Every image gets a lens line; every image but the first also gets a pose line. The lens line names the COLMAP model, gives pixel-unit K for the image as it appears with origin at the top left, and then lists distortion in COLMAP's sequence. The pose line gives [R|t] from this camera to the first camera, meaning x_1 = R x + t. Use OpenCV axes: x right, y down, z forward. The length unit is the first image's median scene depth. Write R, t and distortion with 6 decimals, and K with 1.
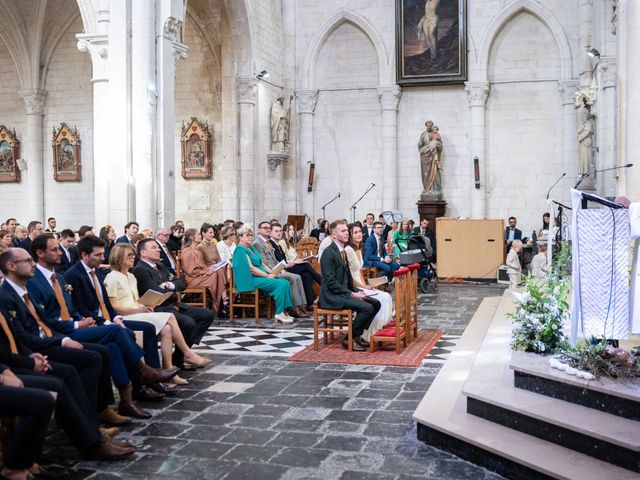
lens RADIAL K [[617.9, 0, 320.0], [0, 617.9, 240.0], [0, 0, 1]] dist [0.007746, 0.000610]
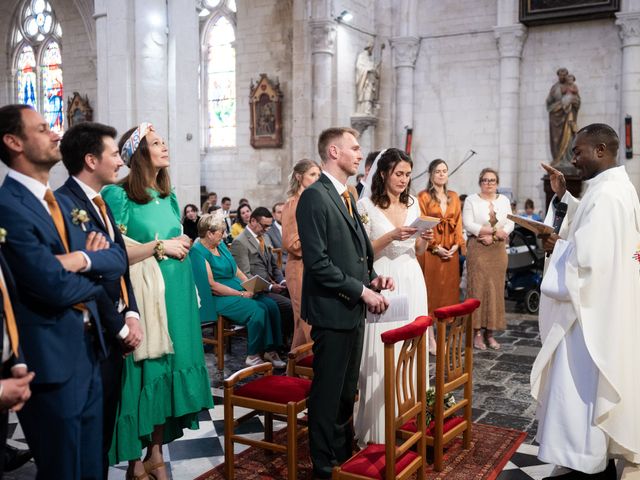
lens RADIAL K [[617.9, 0, 320.0], [0, 617.9, 240.0], [0, 0, 1]] dist [0.007746, 0.000610]
pose [[0.976203, 0.025780, -0.215320, 0.054612], [-0.017151, 0.998977, 0.041846, -0.010293], [0.216178, -0.037157, 0.975647, 0.188146]]
